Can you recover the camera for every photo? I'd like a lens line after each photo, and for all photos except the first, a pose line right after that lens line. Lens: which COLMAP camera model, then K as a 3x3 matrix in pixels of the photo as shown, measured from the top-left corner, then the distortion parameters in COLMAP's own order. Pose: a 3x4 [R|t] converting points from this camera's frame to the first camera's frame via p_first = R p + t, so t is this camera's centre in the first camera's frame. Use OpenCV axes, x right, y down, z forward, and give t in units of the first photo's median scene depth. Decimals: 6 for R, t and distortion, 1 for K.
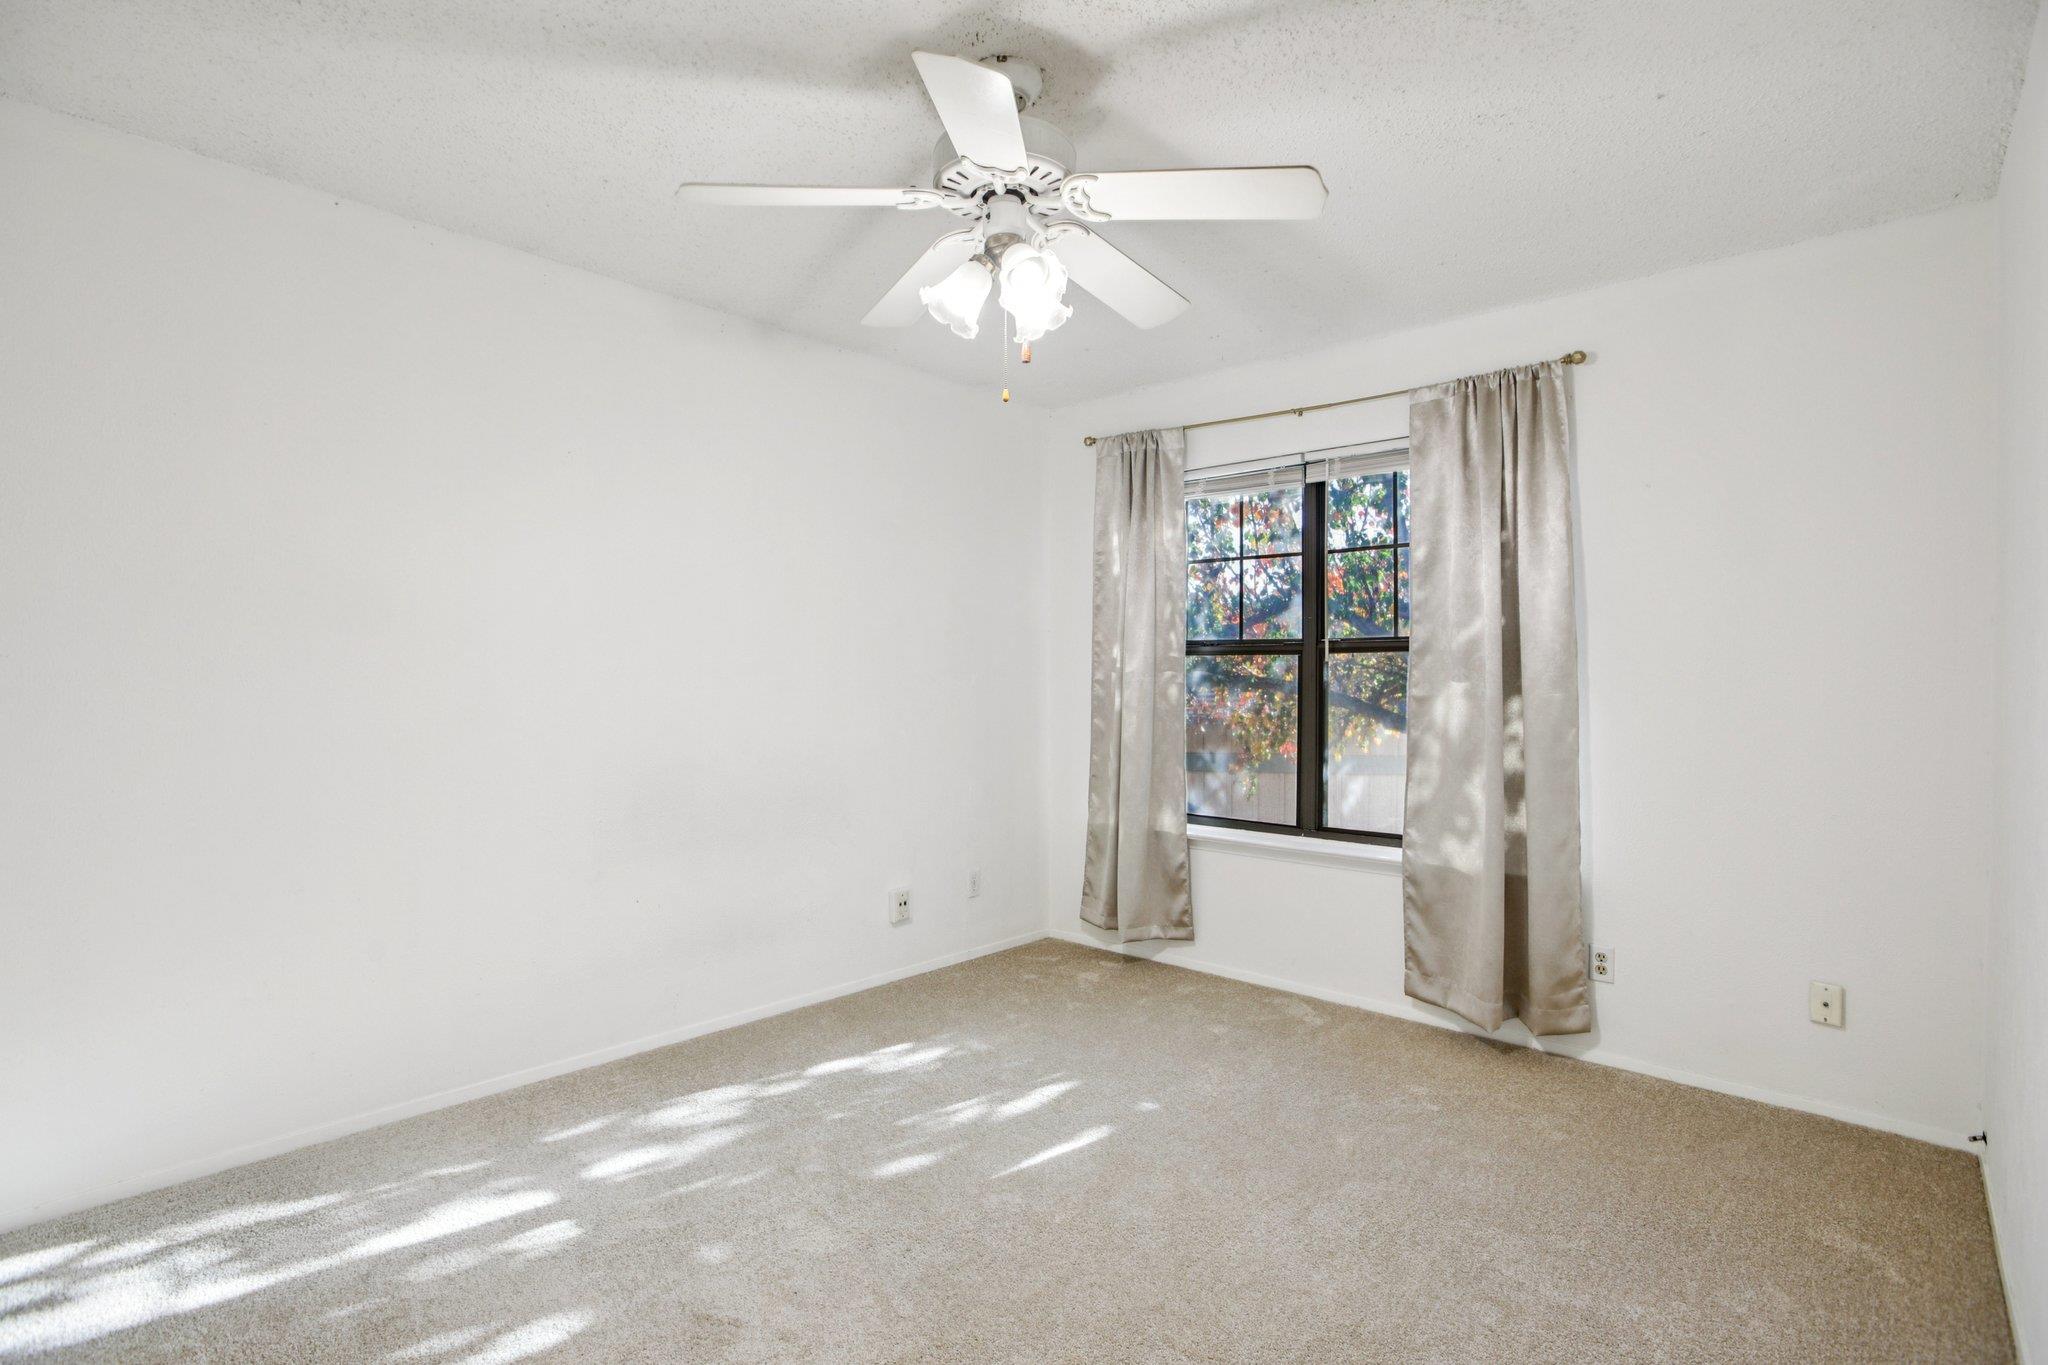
lens RADIAL K [[961.7, 0, 1021.9], [0, 961.7, 675.6], [0, 0, 1]] dist [-0.056158, 0.020387]
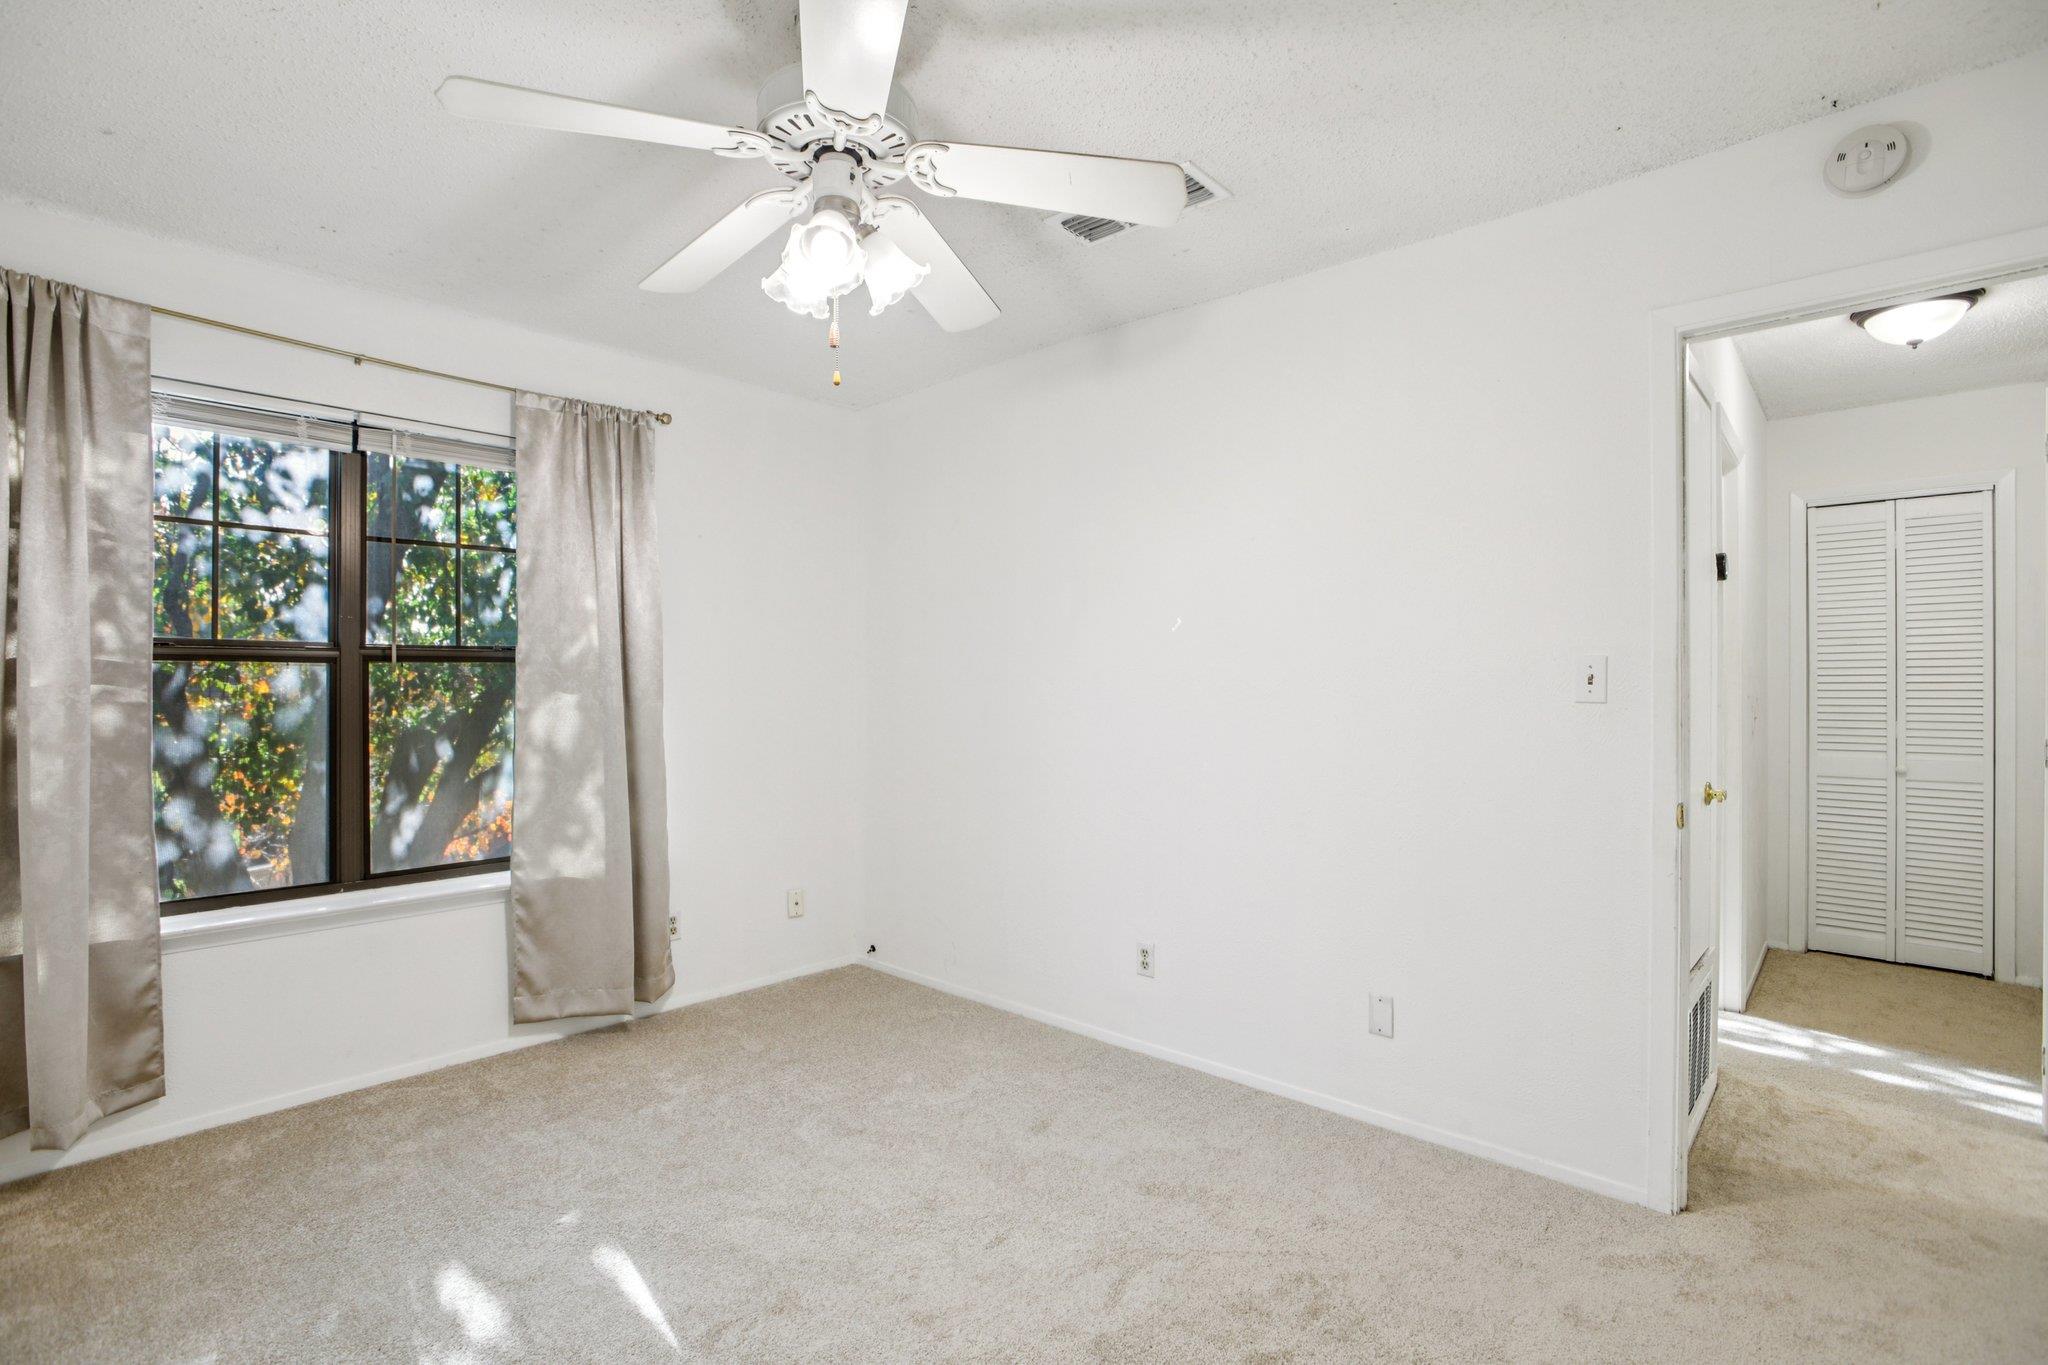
lens RADIAL K [[961.7, 0, 1021.9], [0, 961.7, 675.6], [0, 0, 1]] dist [-0.056158, 0.020387]
pose [[0.012982, 0.001726, 0.999914, -0.534201], [0.001511, 0.999997, -0.001746, -0.010473], [-0.999915, 0.001534, 0.012979, 0.477885]]
